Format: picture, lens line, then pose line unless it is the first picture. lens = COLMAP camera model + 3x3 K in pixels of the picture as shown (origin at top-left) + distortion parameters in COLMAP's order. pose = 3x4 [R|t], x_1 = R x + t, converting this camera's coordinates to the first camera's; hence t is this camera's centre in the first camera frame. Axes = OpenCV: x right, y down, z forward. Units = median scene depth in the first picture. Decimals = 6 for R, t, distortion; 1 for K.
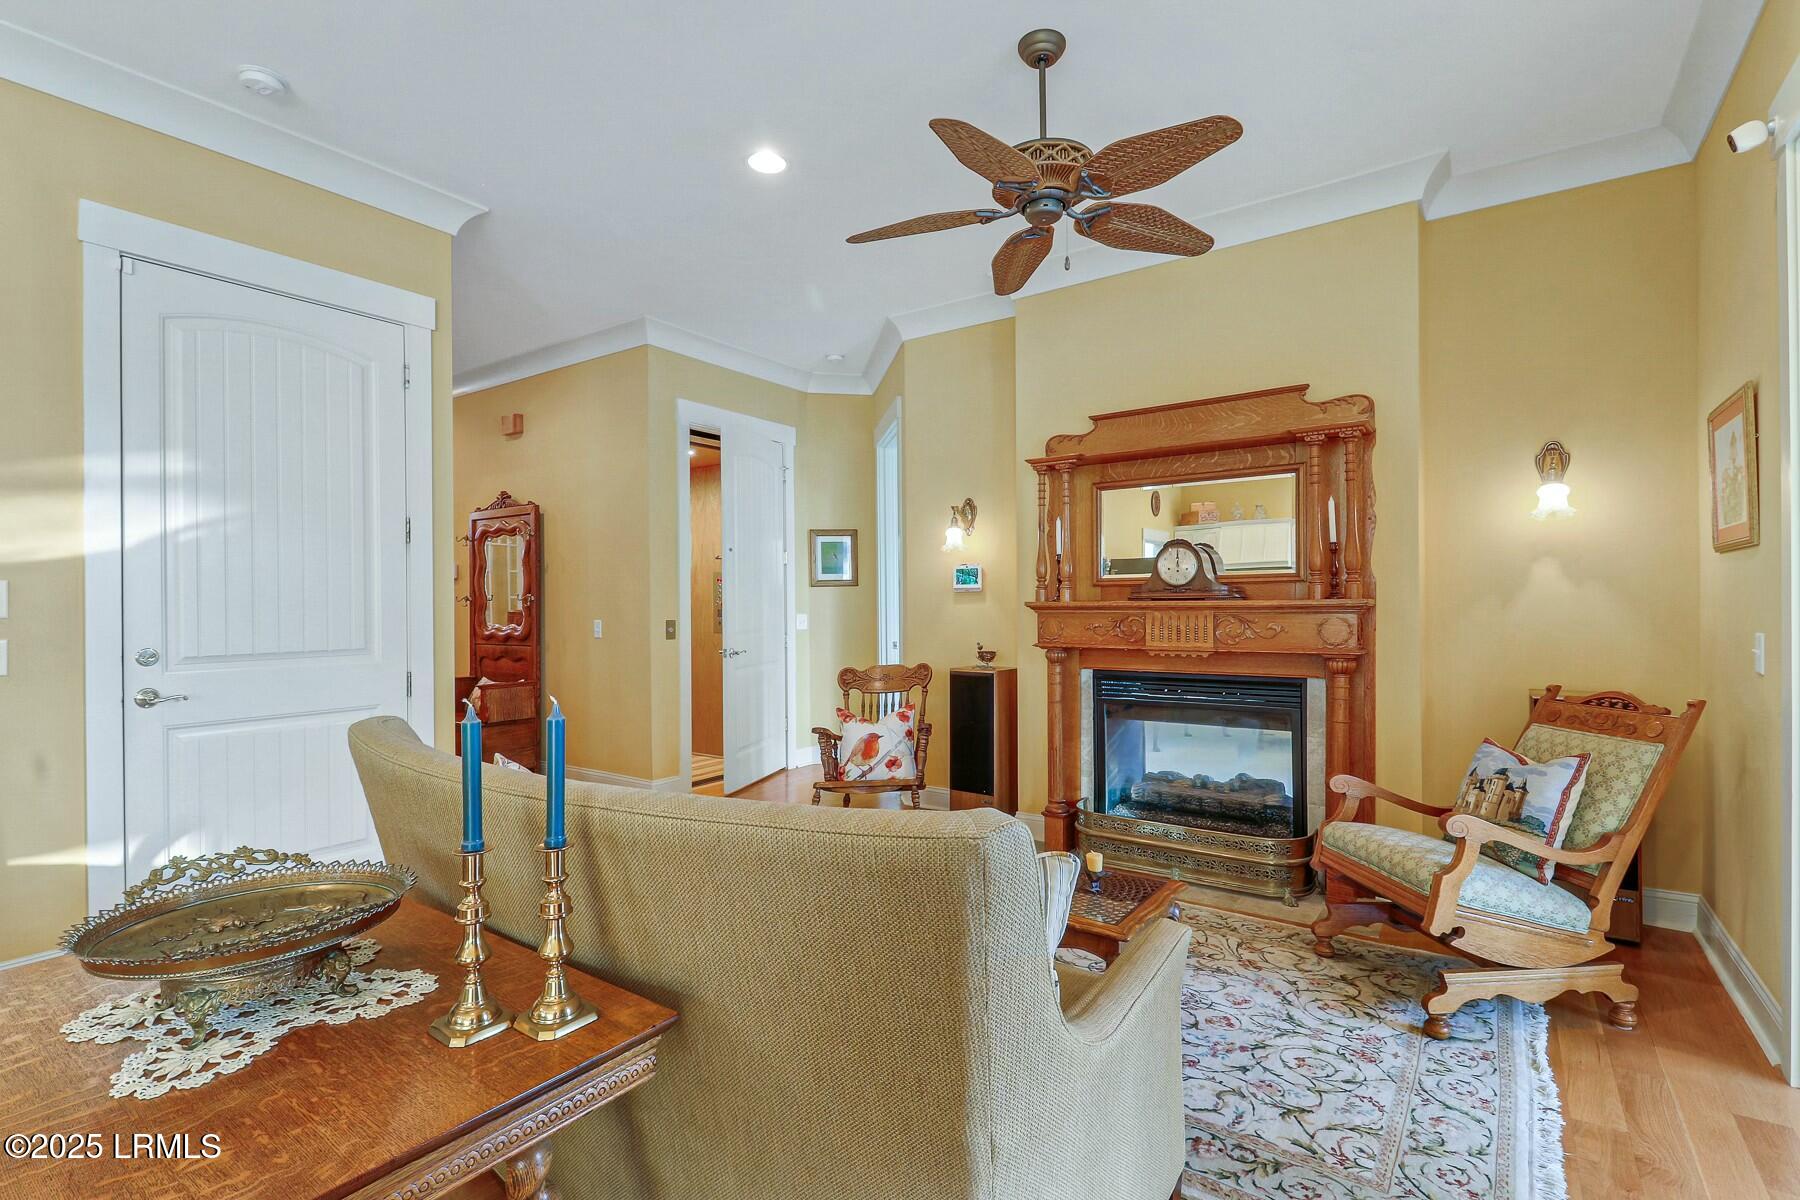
lens RADIAL K [[828.7, 0, 907.2], [0, 828.7, 598.4], [0, 0, 1]] dist [0.008997, -0.006950]
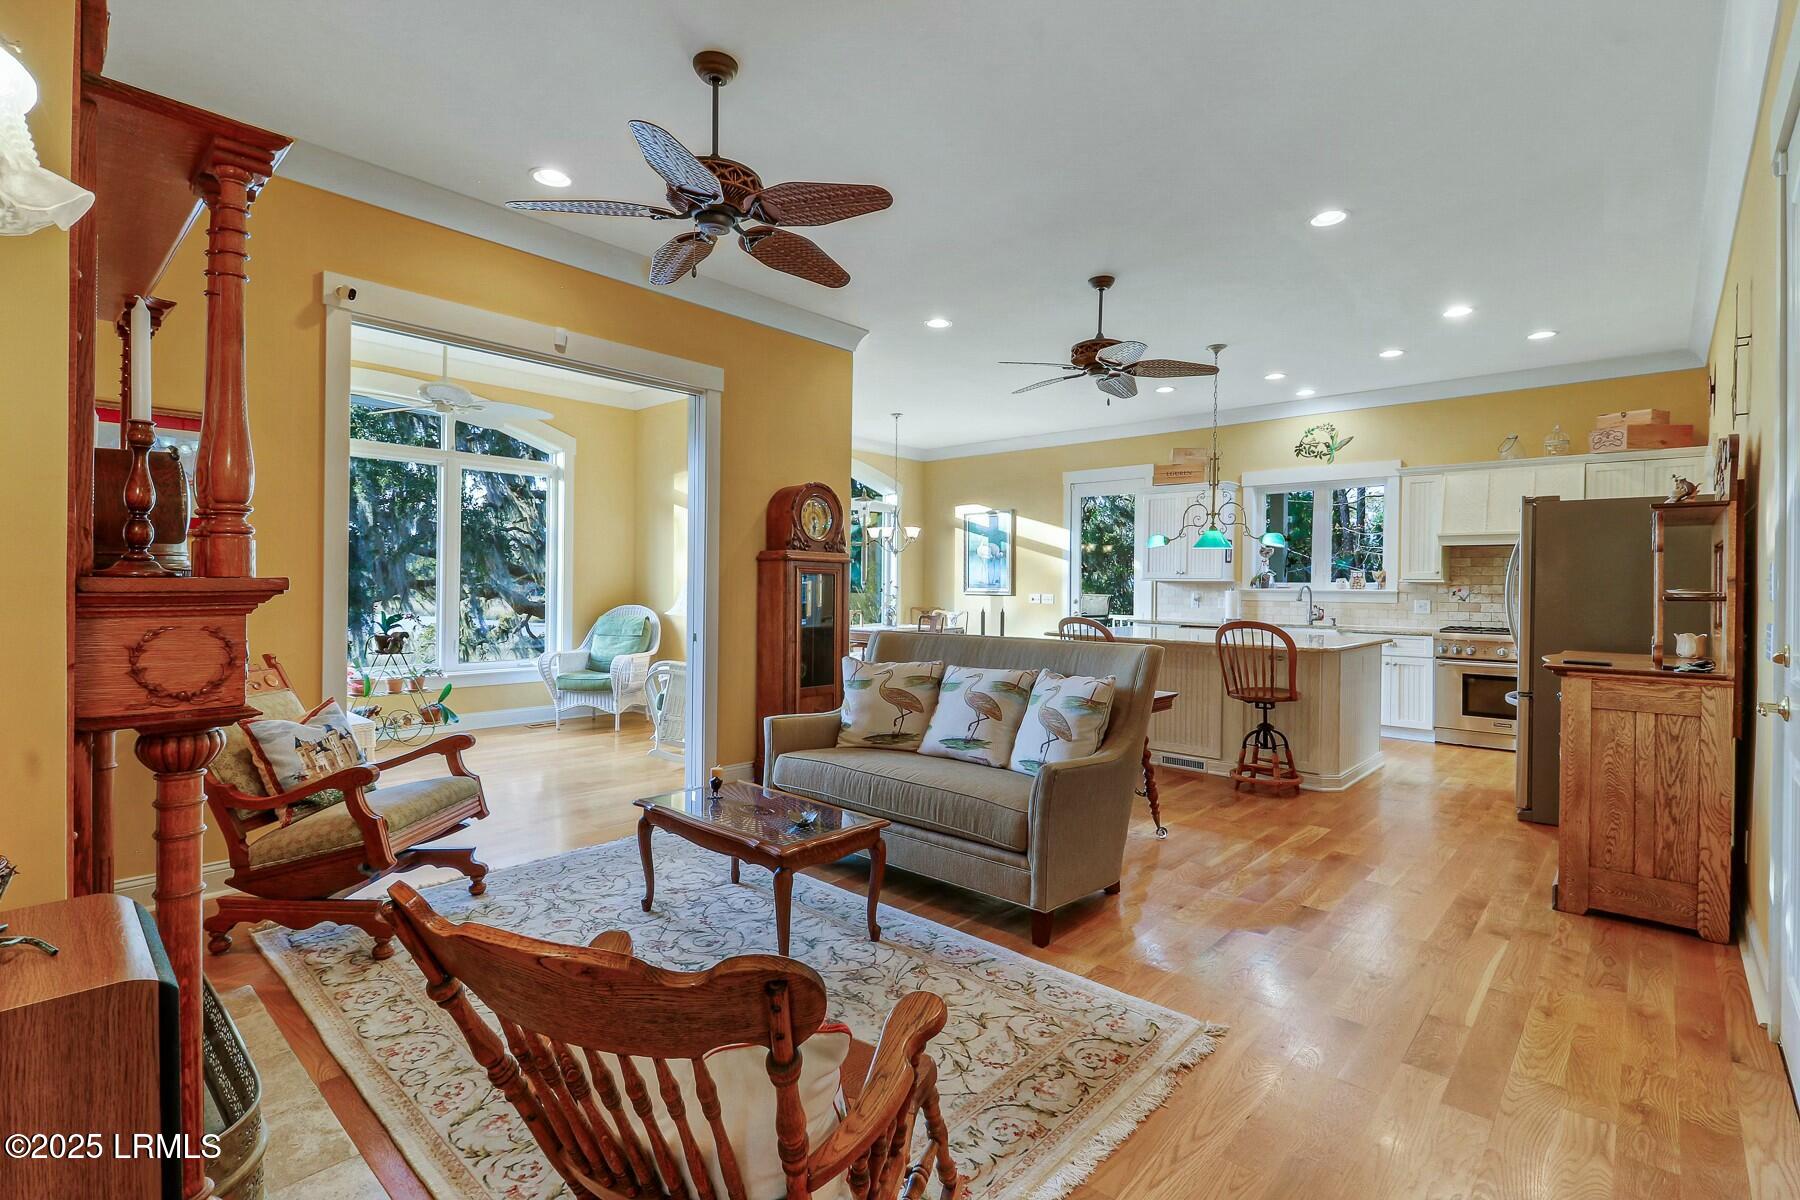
lens RADIAL K [[828.7, 0, 904.8], [0, 828.7, 588.7], [0, 0, 1]] dist [0.008997, -0.006950]
pose [[-0.993391, -0.003684, 0.114719, -0.145419], [-0.003614, 0.999993, 0.000819, 0.007721], [-0.114721, 0.000399, -0.993398, 1.433538]]
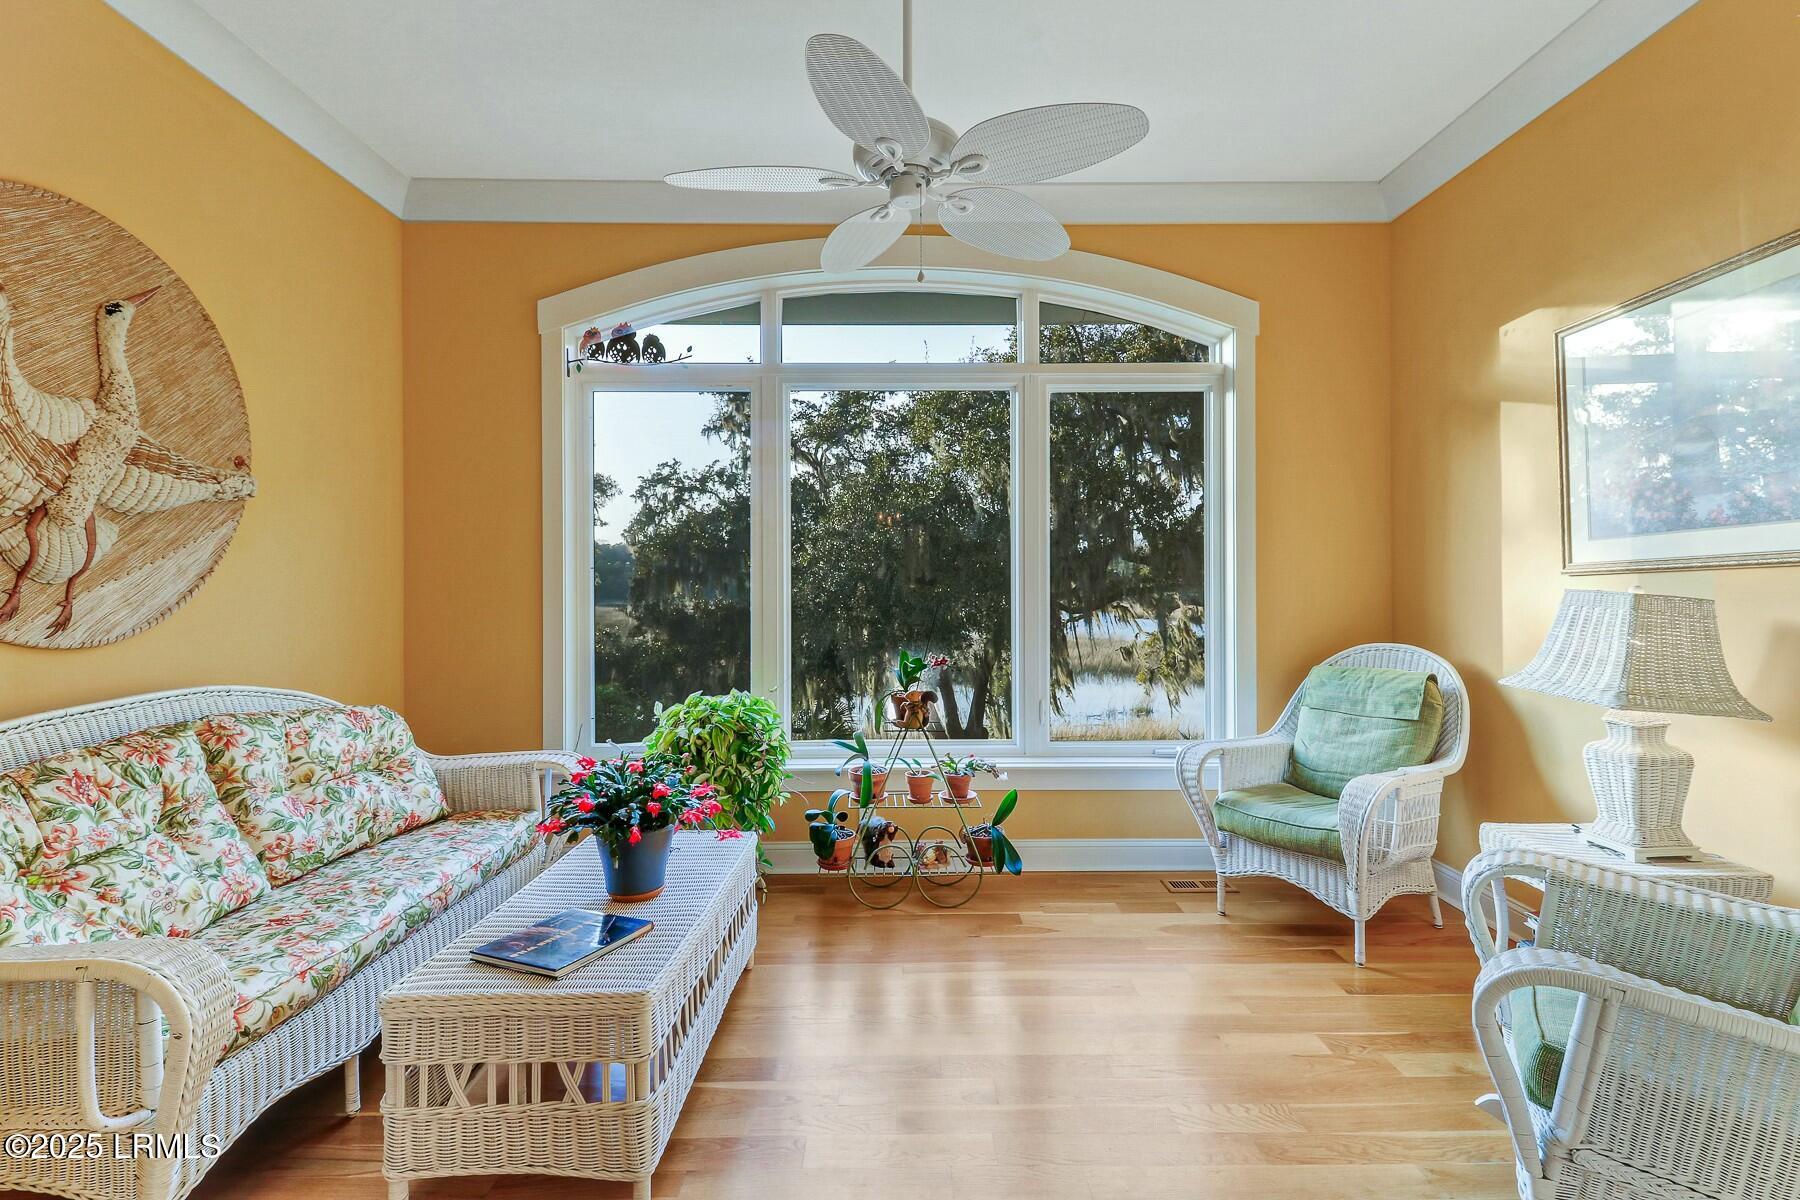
lens RADIAL K [[828.7, 0, 906.8], [0, 828.7, 586.4], [0, 0, 1]] dist [0.008997, -0.006950]
pose [[-0.589526, 0.012593, 0.807651, 0.330963], [0.005934, 0.999919, -0.011260, -0.002990], [-0.807728, -0.001846, -0.589553, 0.447550]]
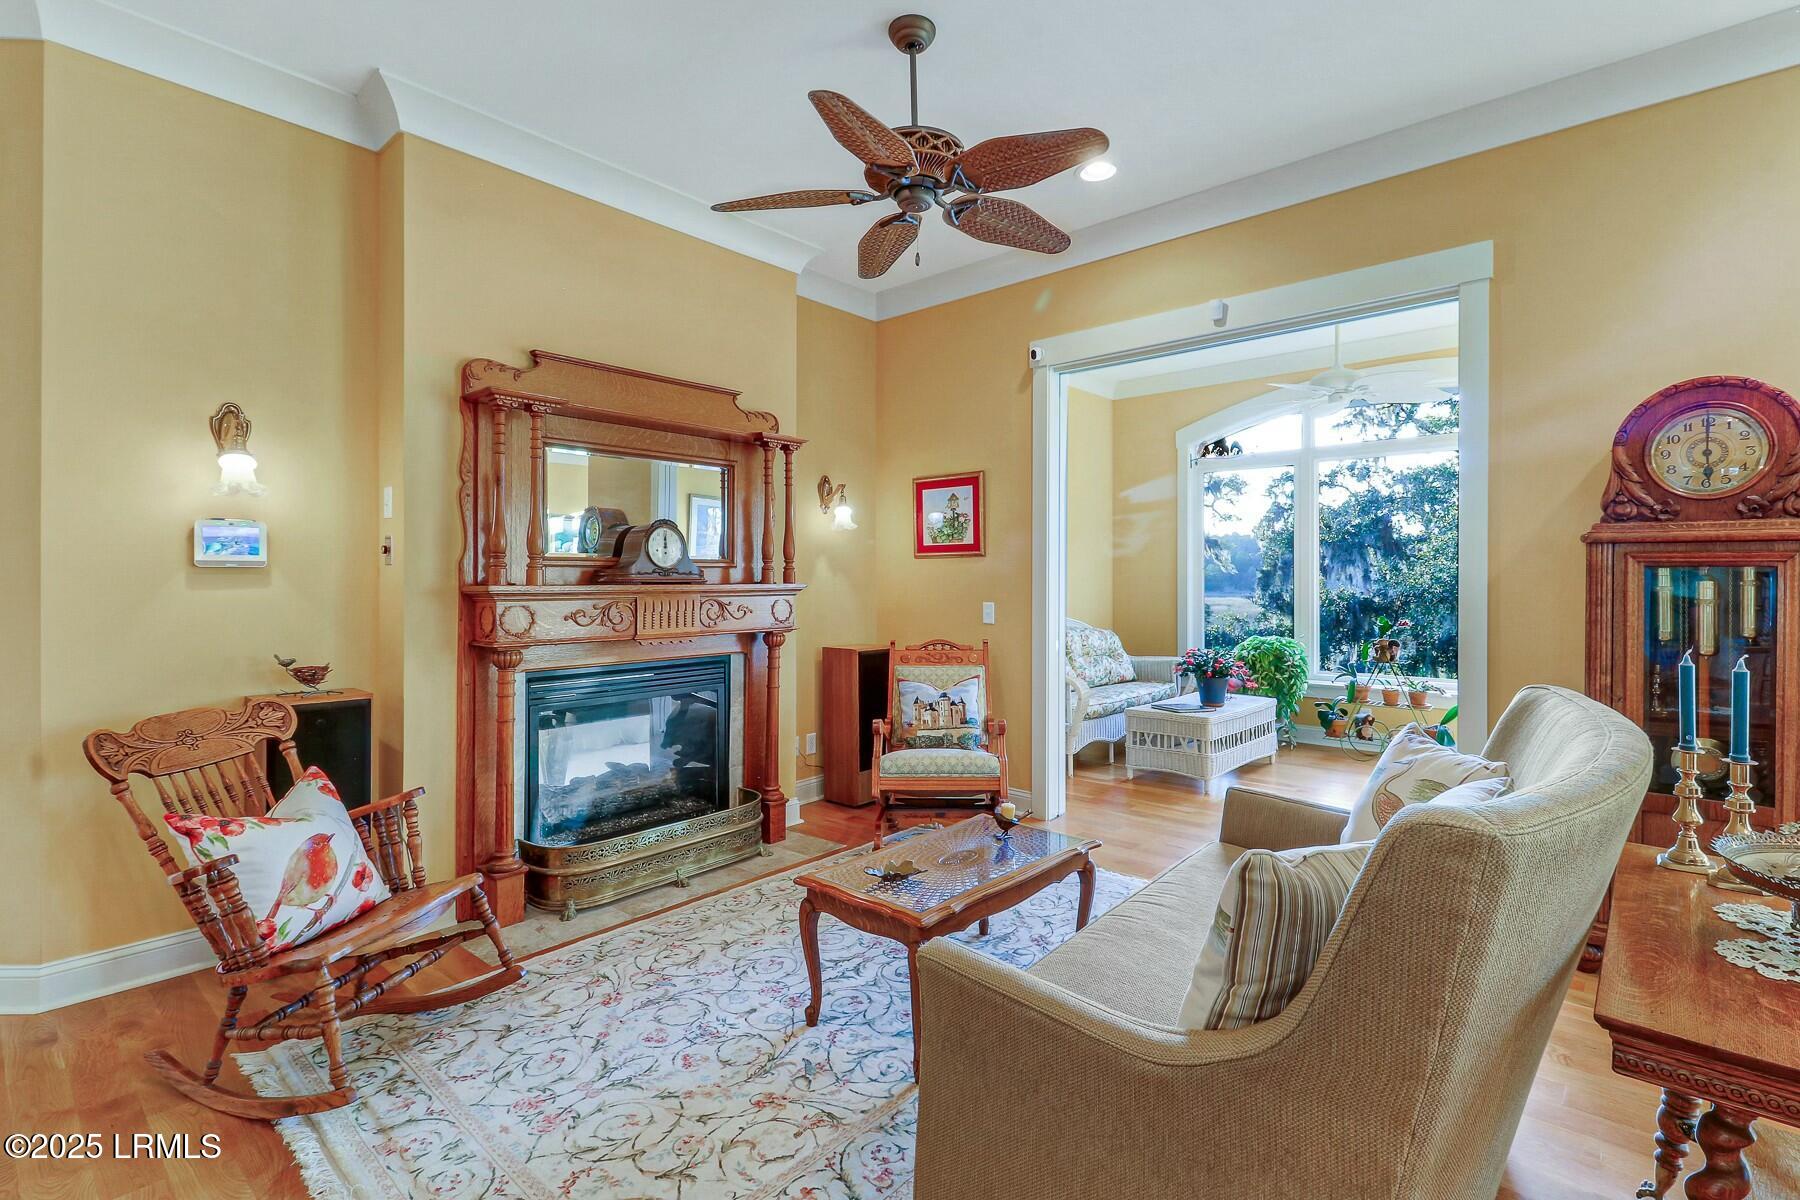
lens RADIAL K [[828.7, 0, 904.2], [0, 828.7, 575.8], [0, 0, 1]] dist [0.008997, -0.006950]
pose [[0.109414, 0.013362, 0.993906, -0.582945], [-0.003935, 0.999908, -0.013010, 0.003998], [-0.993988, -0.002487, 0.109456, 0.631885]]
